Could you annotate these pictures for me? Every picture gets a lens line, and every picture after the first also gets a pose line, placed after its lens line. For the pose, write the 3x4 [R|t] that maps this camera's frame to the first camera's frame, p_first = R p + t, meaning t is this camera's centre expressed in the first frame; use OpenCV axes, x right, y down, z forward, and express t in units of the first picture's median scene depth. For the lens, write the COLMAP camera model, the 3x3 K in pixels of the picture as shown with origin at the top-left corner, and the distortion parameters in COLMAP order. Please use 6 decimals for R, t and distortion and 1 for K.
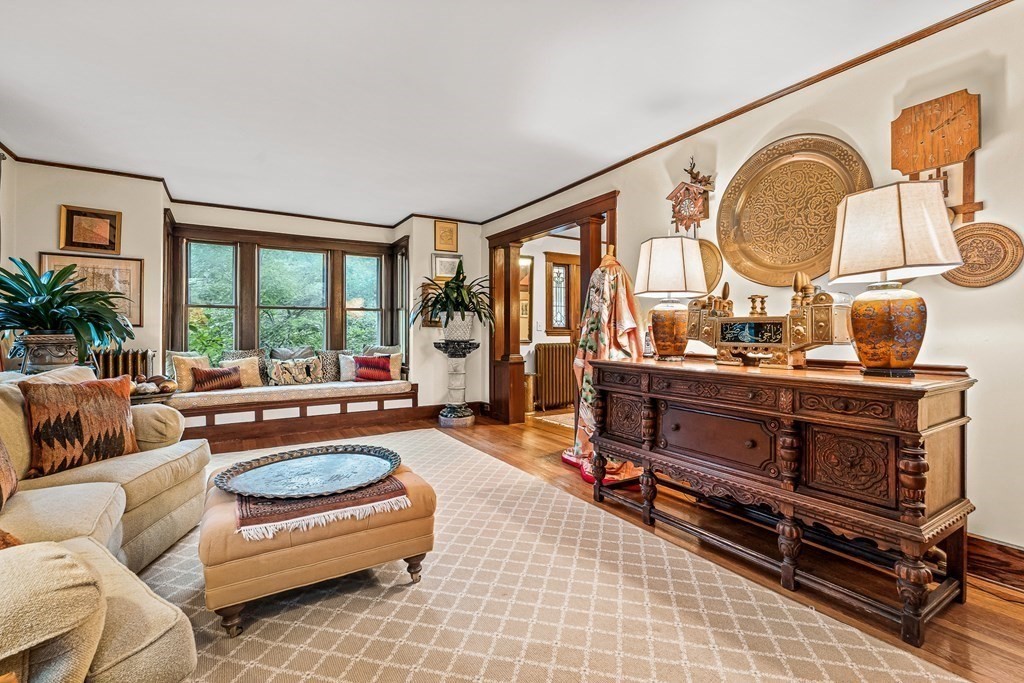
lens RADIAL K [[454.5, 0, 517.1], [0, 454.5, 327.4], [0, 0, 1]] dist [-0.004768, 0.001431]
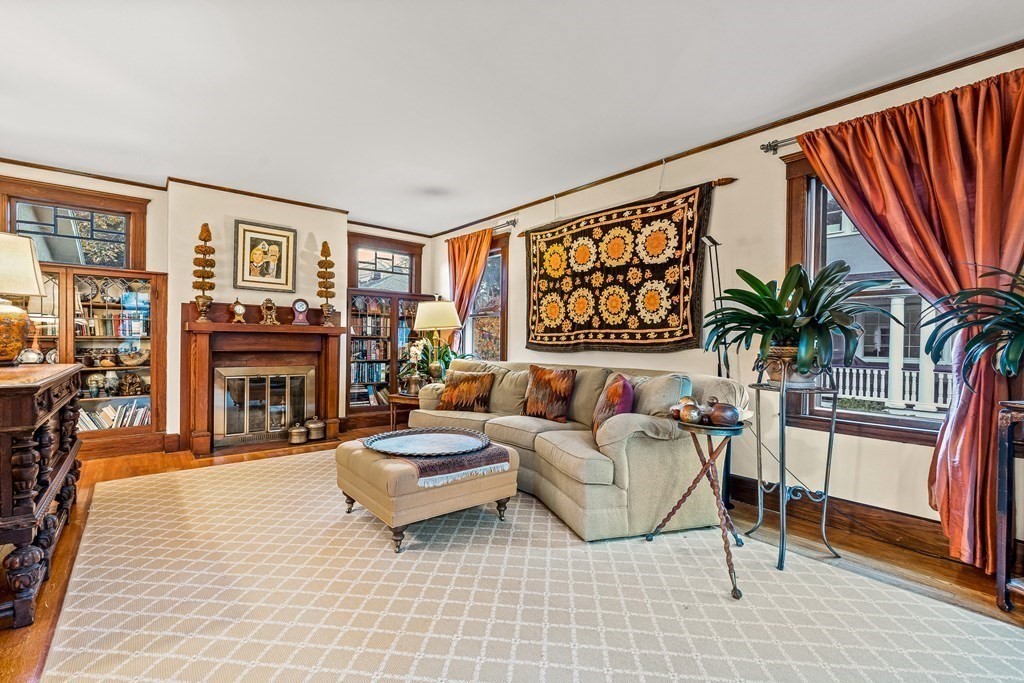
lens RADIAL K [[454.5, 0, 509.0], [0, 454.5, 345.1], [0, 0, 1]] dist [-0.004768, 0.001431]
pose [[-0.991792, -0.008095, -0.127608, -0.197374], [-0.008477, 0.999961, 0.002450, 0.007058], [0.127583, 0.003511, -0.991822, 0.906892]]
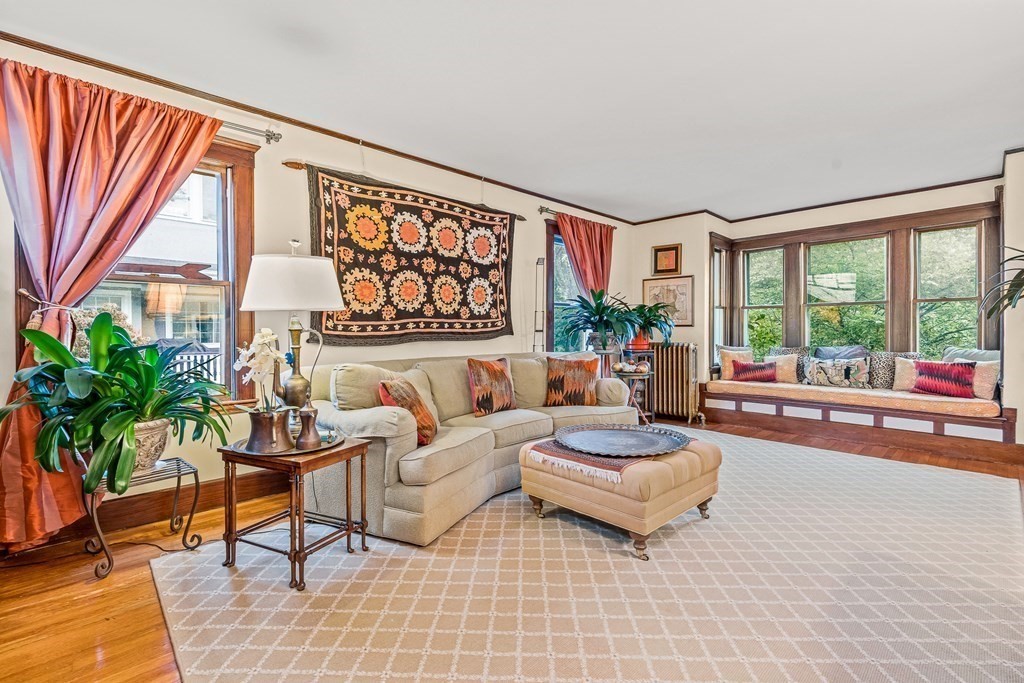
lens RADIAL K [[454.5, 0, 520.2], [0, 454.5, 335.4], [0, 0, 1]] dist [-0.004768, 0.001431]
pose [[0.206426, 0.009736, -0.978414, 0.282066], [0.012760, 0.999839, 0.012641, 0.001131], [0.978379, -0.015094, 0.206269, 0.177553]]
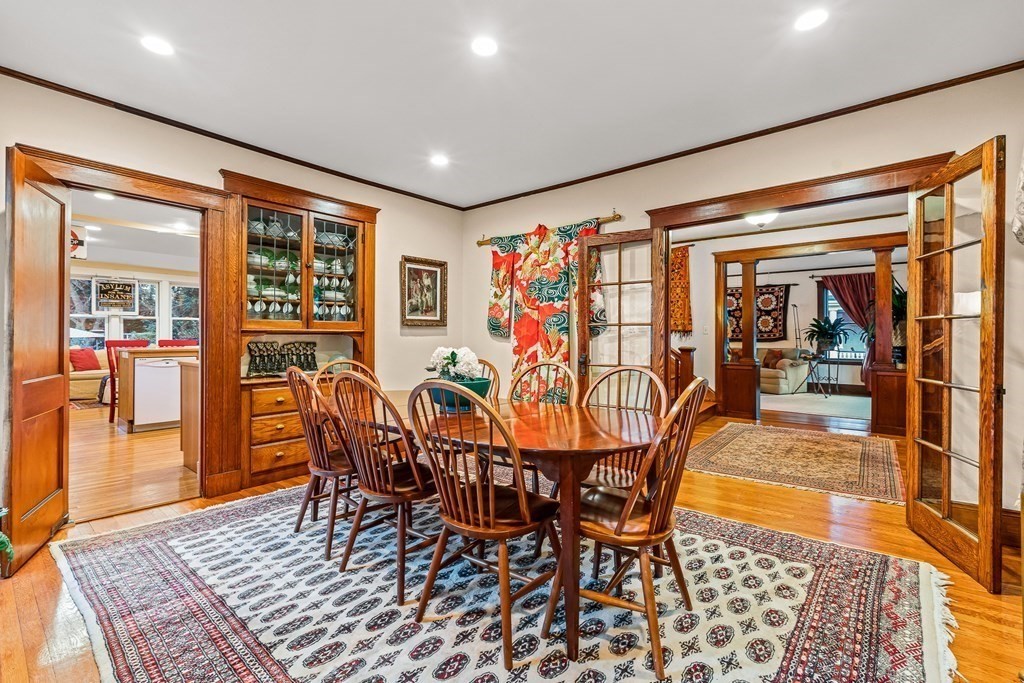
lens RADIAL K [[454.5, 0, 511.4], [0, 454.5, 329.2], [0, 0, 1]] dist [-0.004768, 0.001431]
pose [[-0.954025, -0.003746, -0.299705, 1.037141], [0.002440, 0.999792, -0.020265, 0.001024], [0.299719, -0.020064, -0.953817, 1.711948]]
